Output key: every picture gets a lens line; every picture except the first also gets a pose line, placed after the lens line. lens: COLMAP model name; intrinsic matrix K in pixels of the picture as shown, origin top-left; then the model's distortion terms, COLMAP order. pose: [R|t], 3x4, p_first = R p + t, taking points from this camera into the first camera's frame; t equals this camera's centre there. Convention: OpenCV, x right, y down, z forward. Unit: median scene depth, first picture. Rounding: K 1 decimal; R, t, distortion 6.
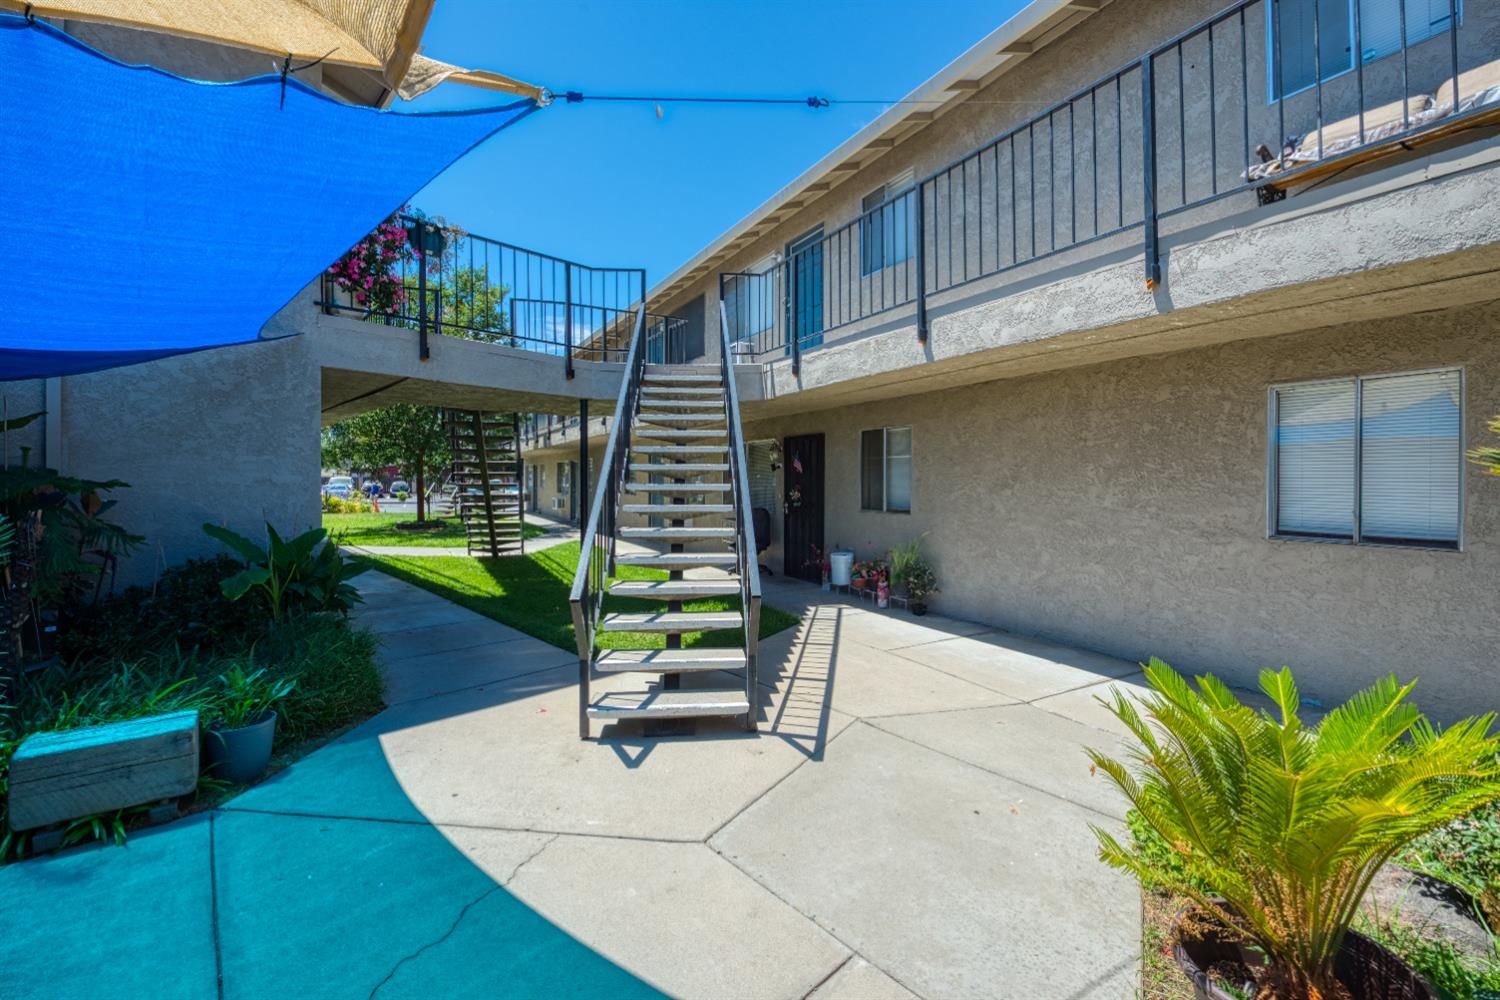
lens RADIAL K [[602.3, 0, 743.9], [0, 602.3, 487.3], [0, 0, 1]] dist [-0.021608, -0.000193]
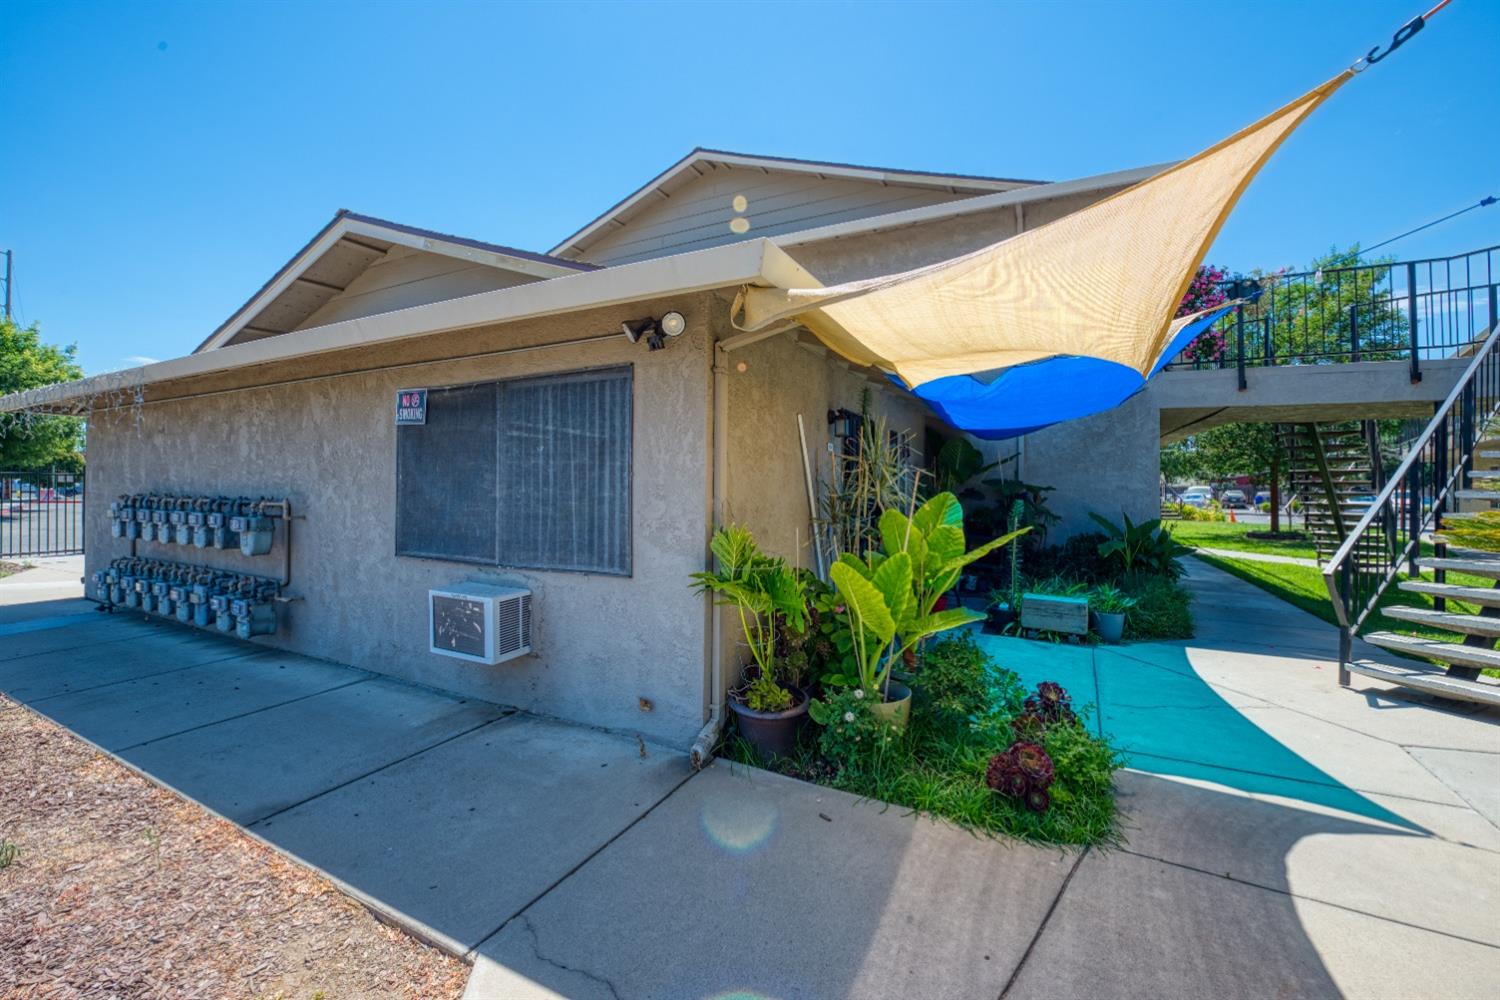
lens RADIAL K [[602.3, 0, 739.0], [0, 602.3, 480.8], [0, 0, 1]] dist [-0.021608, -0.000193]
pose [[0.308715, -0.008678, -0.951115, 0.338358], [-0.017307, 0.999742, -0.014739, 0.010842], [0.950997, 0.021011, 0.308485, -0.402370]]
